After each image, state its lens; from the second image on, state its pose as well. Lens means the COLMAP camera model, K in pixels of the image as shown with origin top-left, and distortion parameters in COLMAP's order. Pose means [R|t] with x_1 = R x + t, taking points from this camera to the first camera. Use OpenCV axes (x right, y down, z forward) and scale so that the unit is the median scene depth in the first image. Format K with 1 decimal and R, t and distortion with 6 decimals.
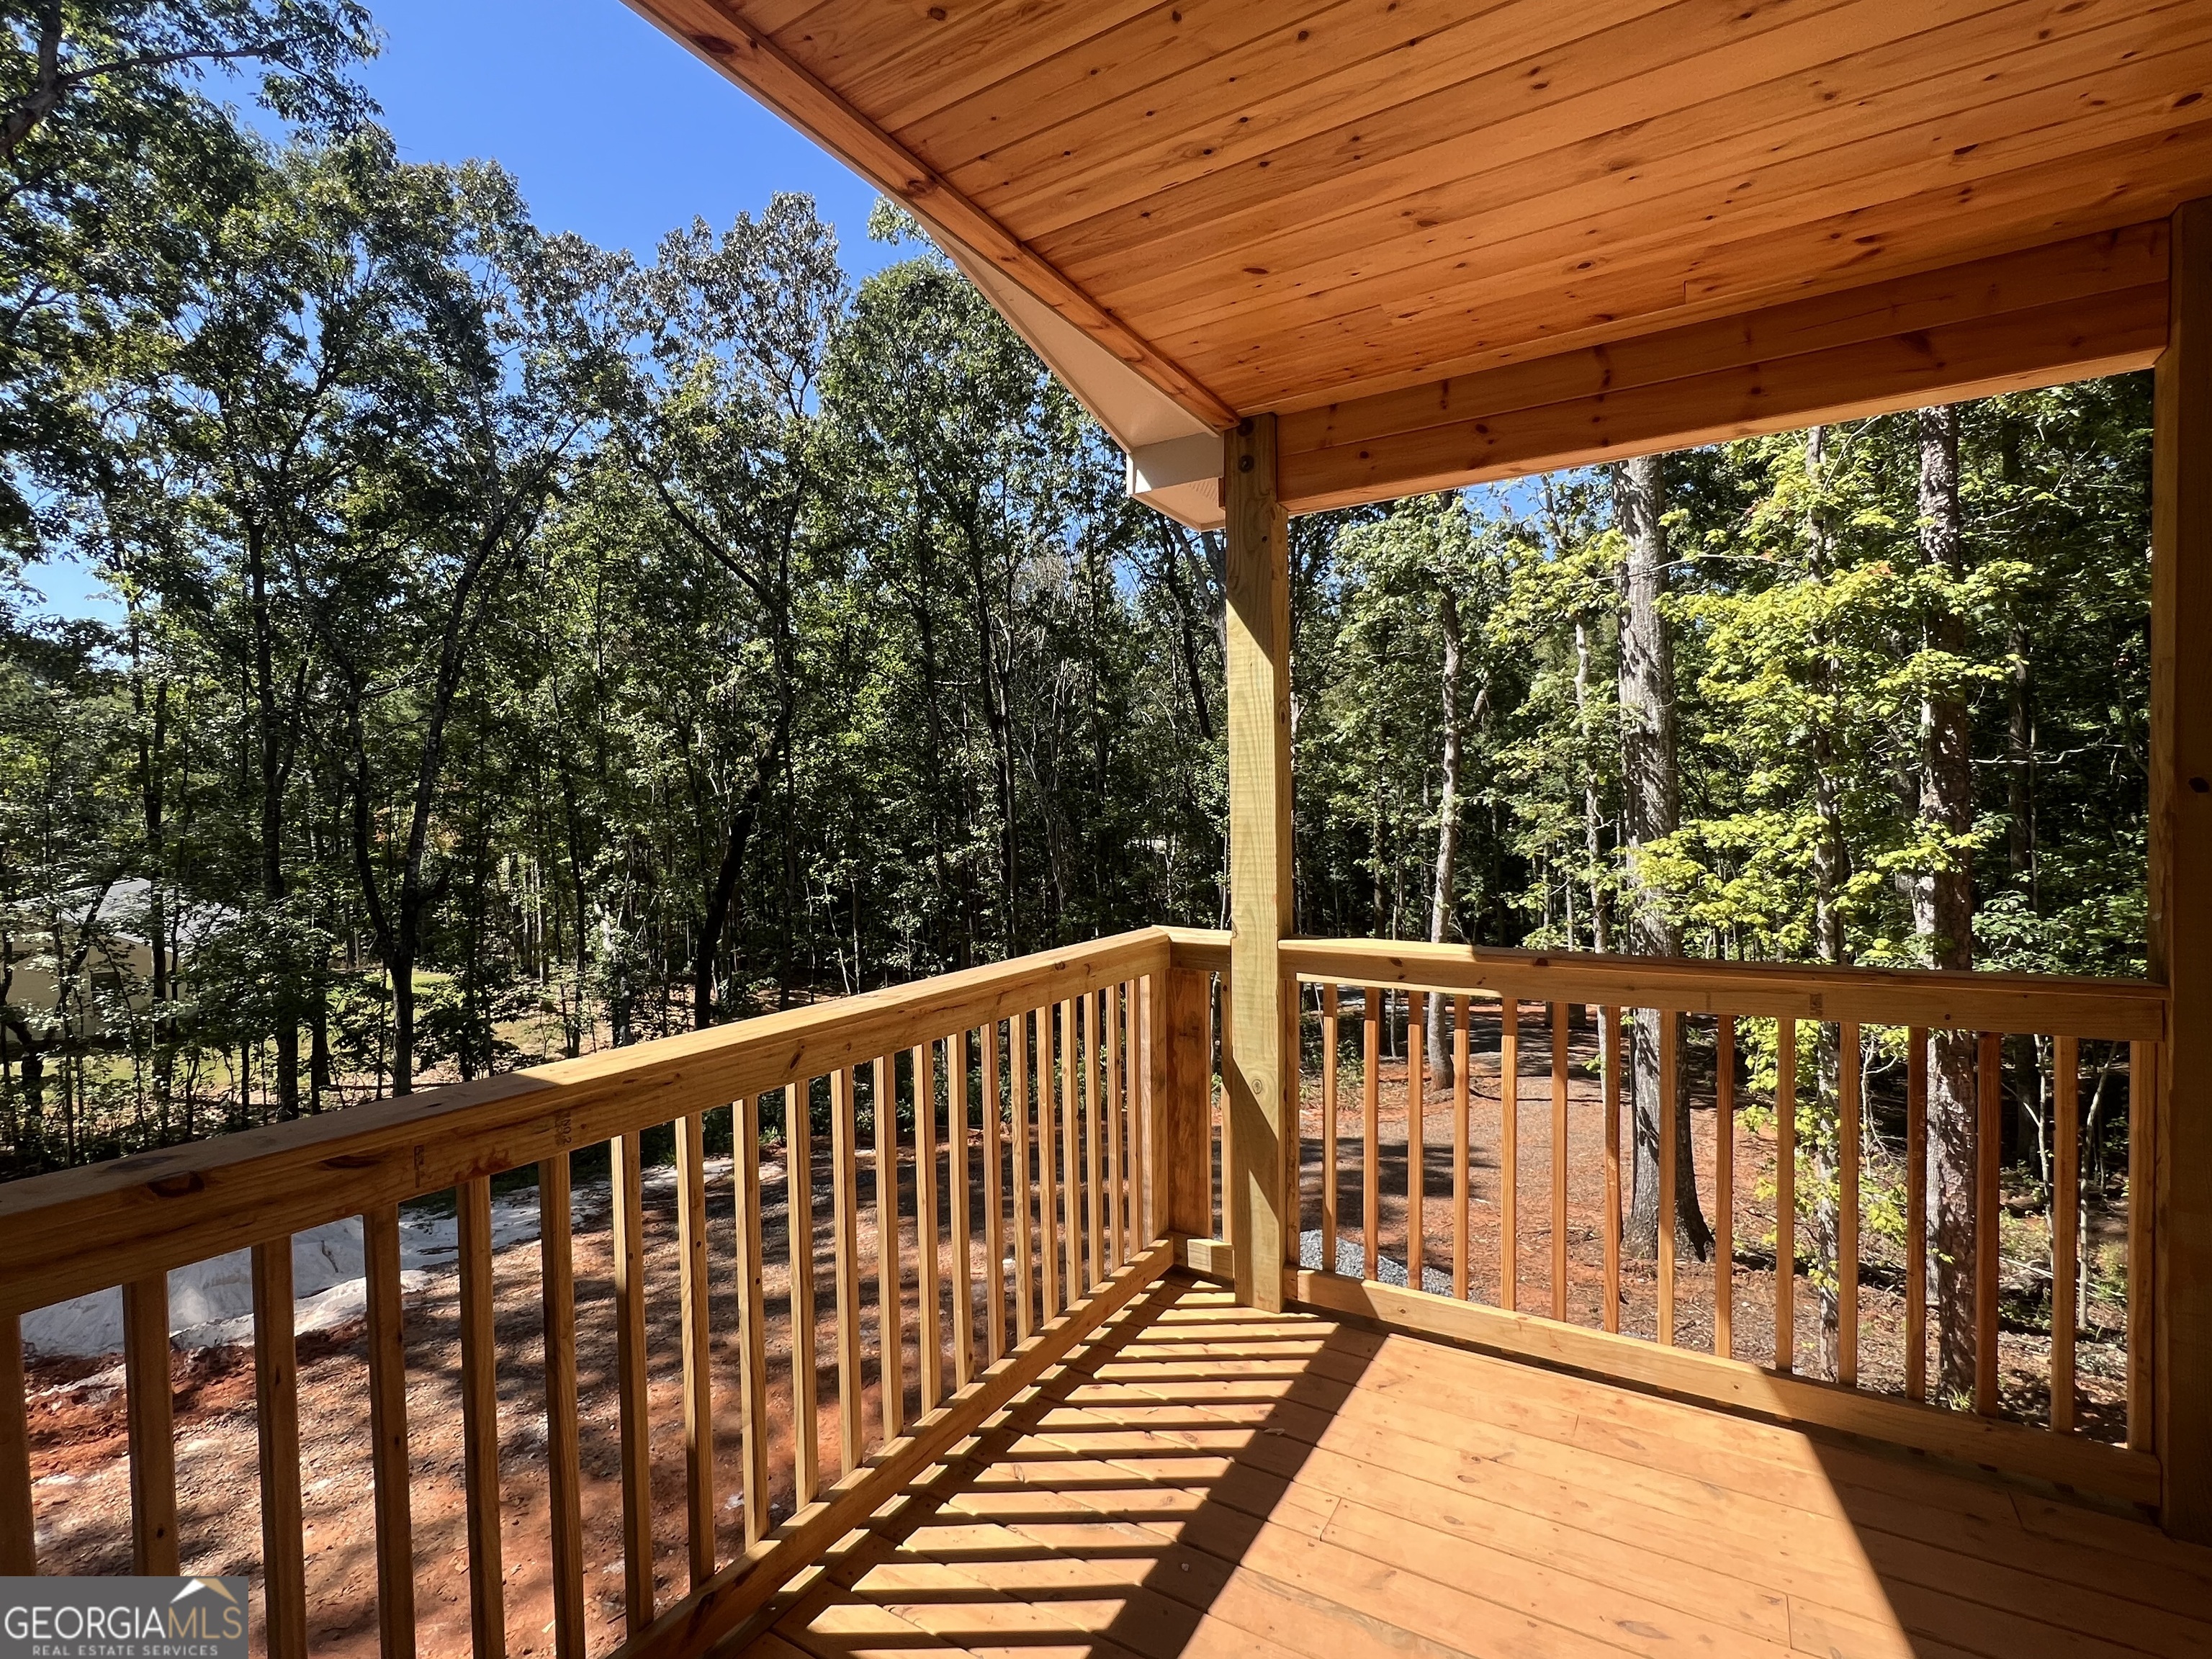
lens RADIAL K [[1039.2, 0, 1106.0], [0, 1039.2, 829.5], [0, 0, 1]] dist [-0.000567, 0.000326]
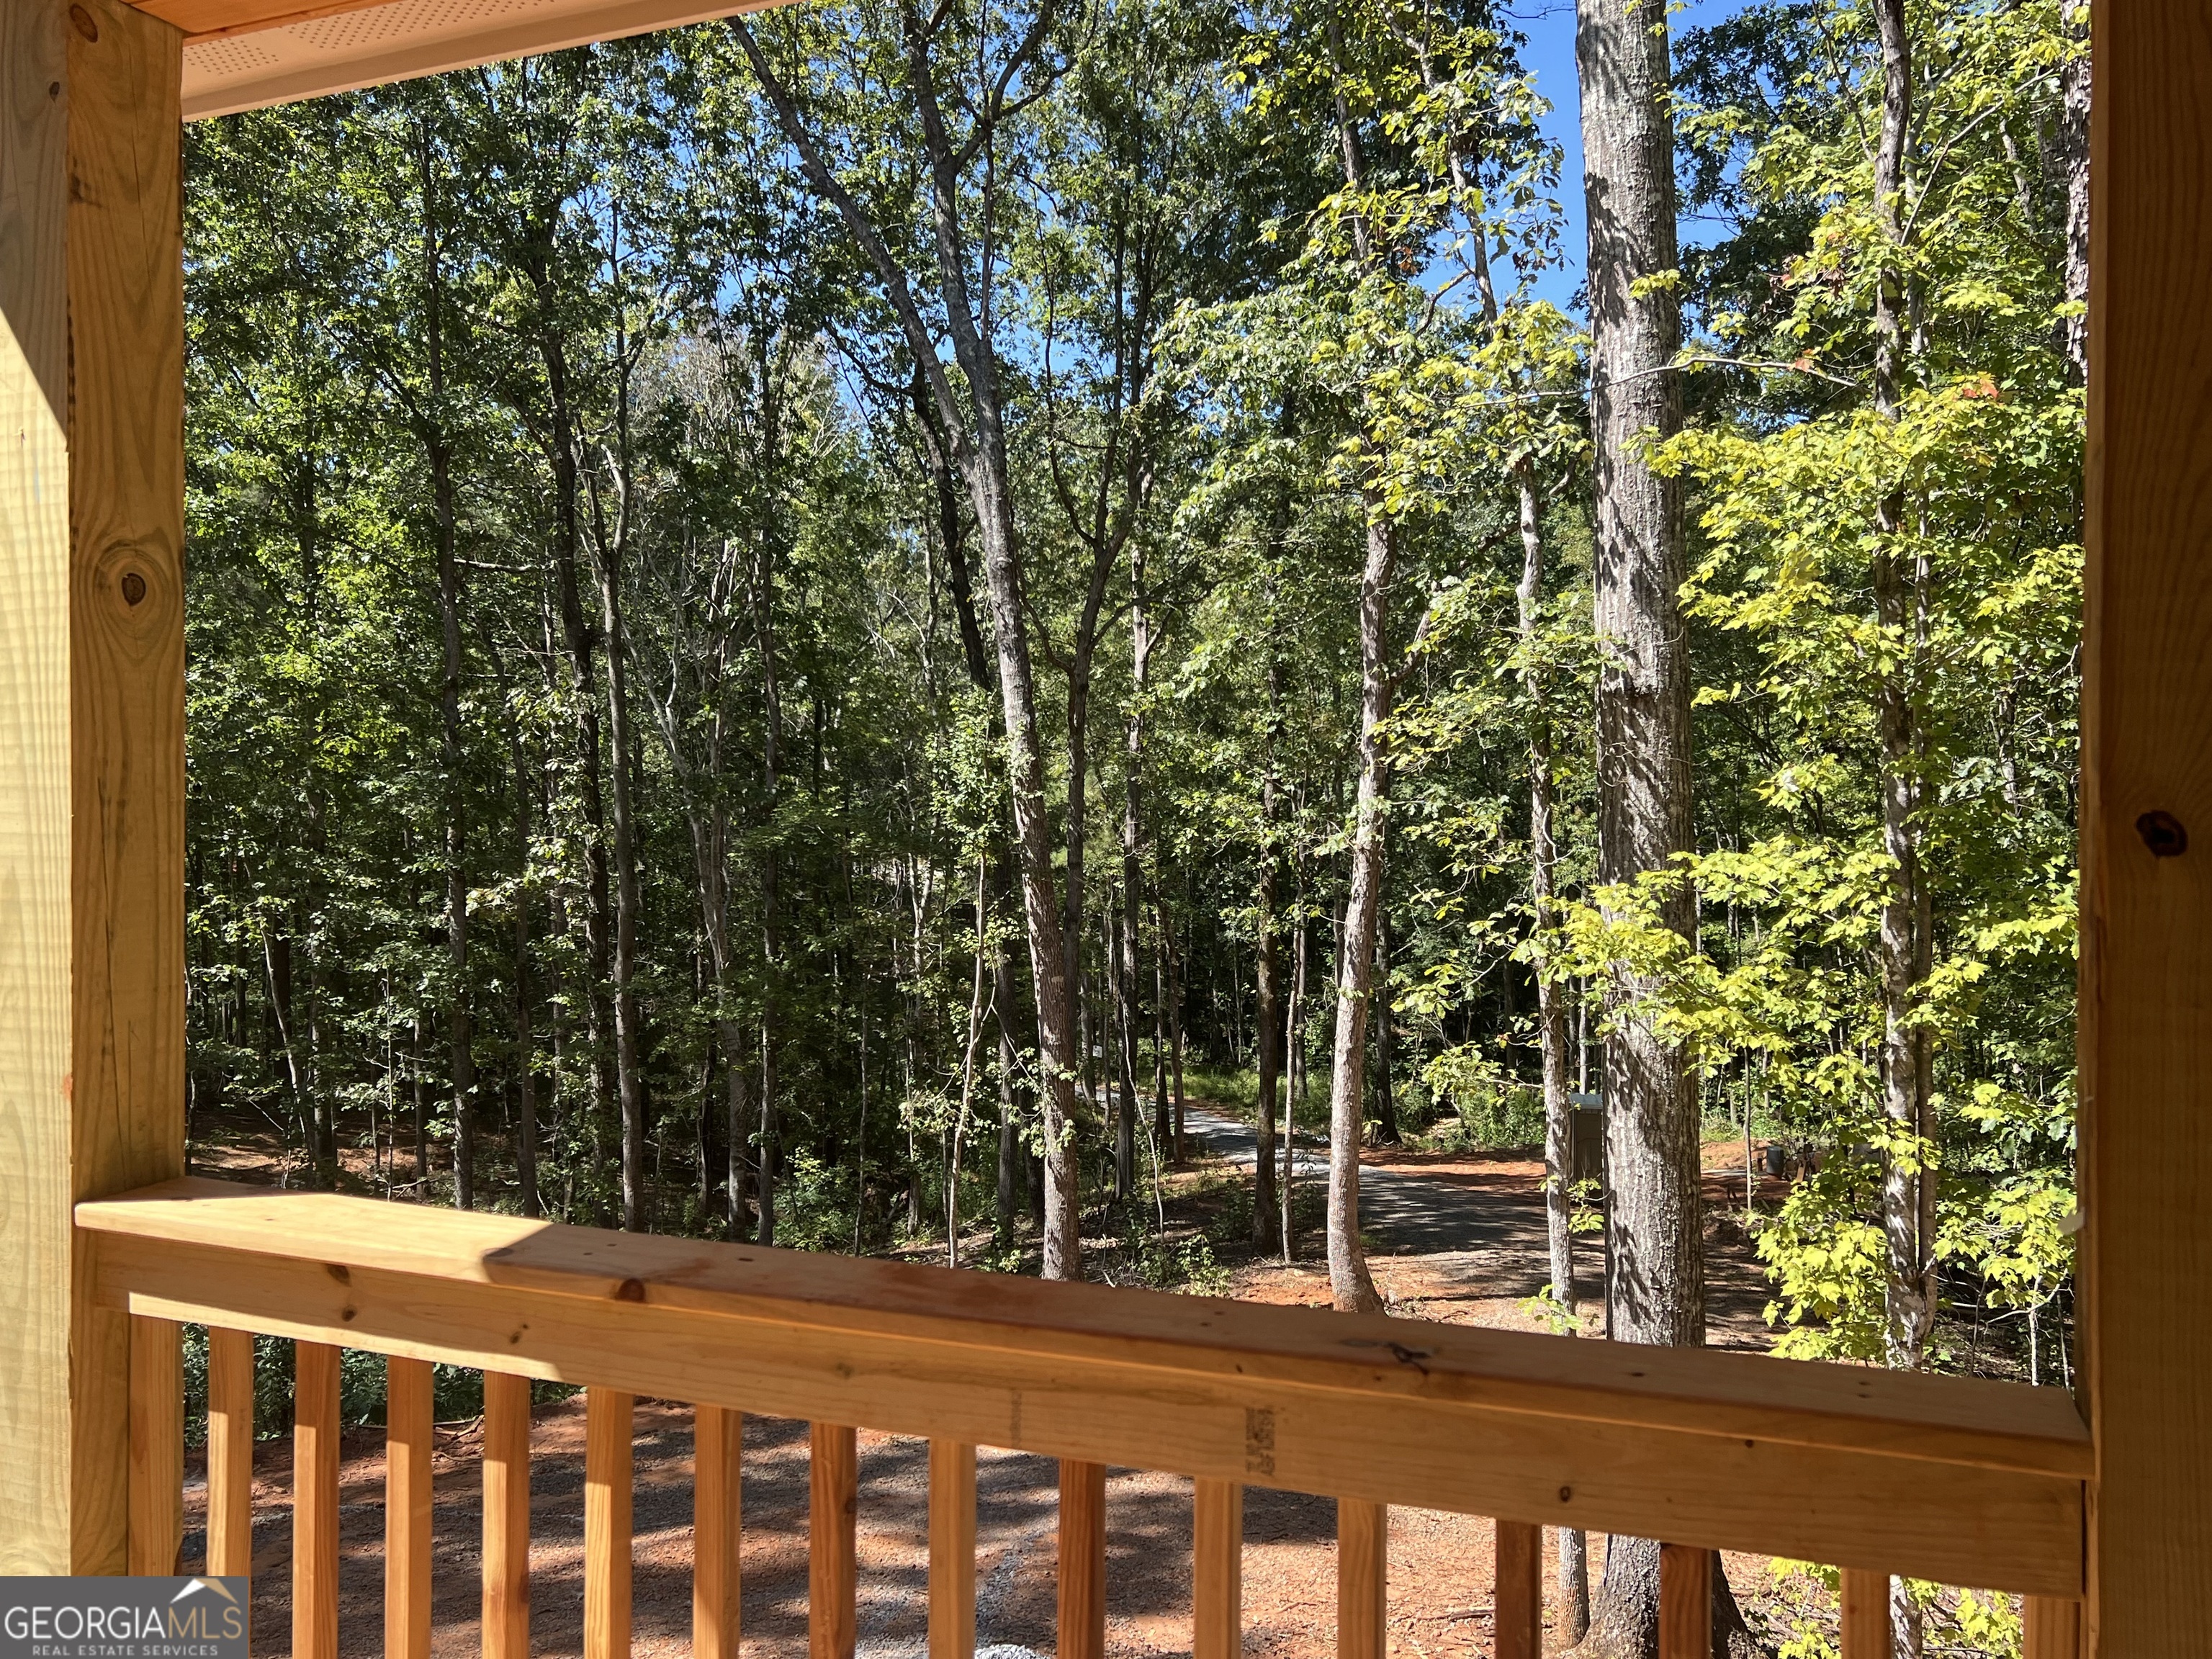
lens RADIAL K [[1835.5, 0, 1106.0], [0, 1835.5, 829.5], [0, 0, 1]] dist [0.067604, -0.106609]
pose [[0.990245, 0.017484, 0.138237, 0.109505], [-0.016190, 0.999814, -0.010477, -0.005570], [-0.138394, 0.008137, 0.990344, 0.079342]]
